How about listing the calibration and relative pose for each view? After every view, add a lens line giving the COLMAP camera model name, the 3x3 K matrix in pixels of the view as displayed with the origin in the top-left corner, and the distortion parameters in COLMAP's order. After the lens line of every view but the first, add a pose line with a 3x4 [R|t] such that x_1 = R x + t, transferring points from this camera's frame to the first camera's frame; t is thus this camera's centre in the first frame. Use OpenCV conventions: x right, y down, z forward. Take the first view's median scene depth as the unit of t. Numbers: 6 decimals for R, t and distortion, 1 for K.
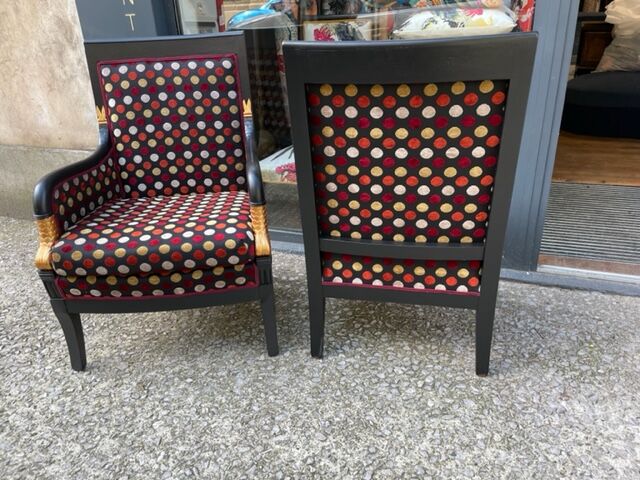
lens RADIAL K [[496.2, 0, 322.9], [0, 496.2, 245.5], [0, 0, 1]] dist [0.069554, -0.106257]
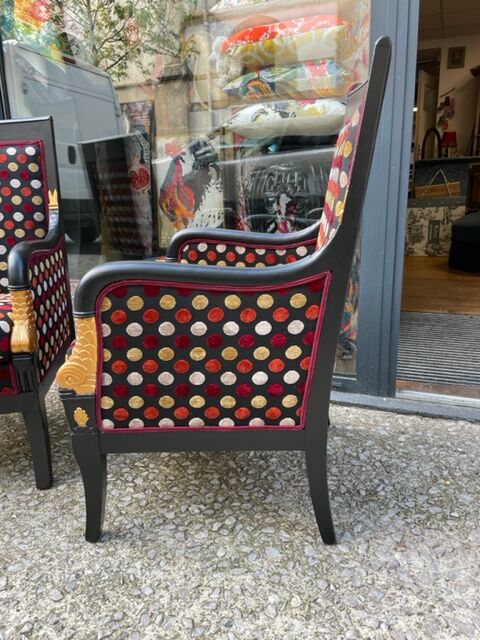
lens RADIAL K [[496.2, 0, 241.4], [0, 496.2, 323.6], [0, 0, 1]] dist [0.069554, -0.106257]
pose [[0.999748, 0.017302, -0.014287, 0.225054], [-0.019440, 0.985863, -0.166424, 0.093487], [0.011206, 0.166660, 0.985951, 0.188887]]
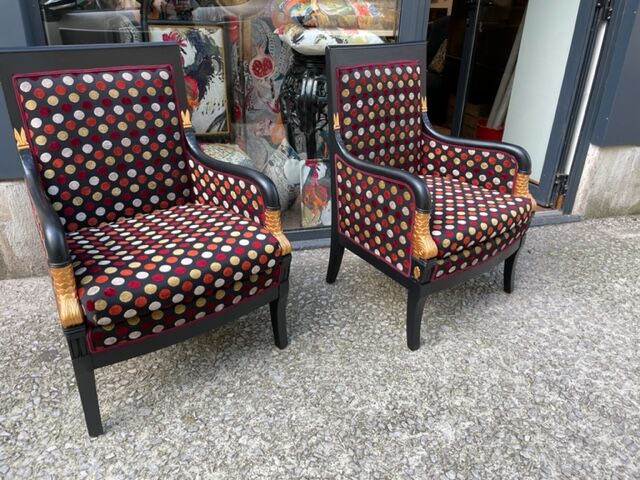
lens RADIAL K [[496.2, 0, 322.3], [0, 496.2, 239.6], [0, 0, 1]] dist [0.069554, -0.106257]
pose [[0.805242, -0.196104, 0.559578, -0.606829], [0.194263, 0.978892, 0.063503, -0.060196], [-0.560220, 0.057570, 0.826341, 0.056344]]
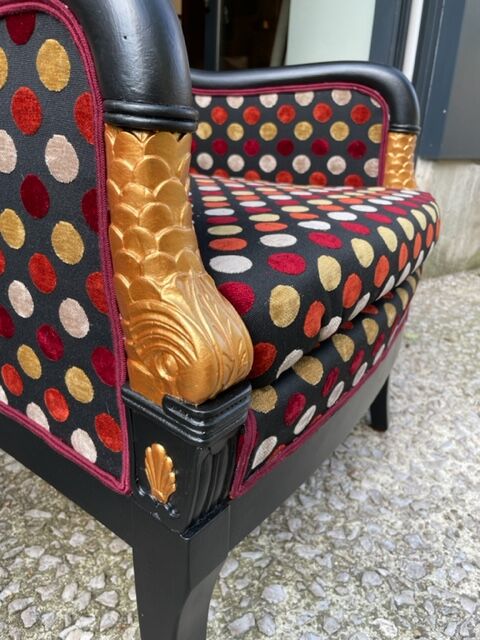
lens RADIAL K [[496.2, 0, 238.5], [0, 496.2, 303.5], [0, 0, 1]] dist [0.069554, -0.106257]
pose [[0.563672, -0.205795, 0.799952, -0.015237], [0.290324, 0.956034, 0.041377, 0.045230], [-0.773296, 0.208922, 0.598636, 0.642310]]
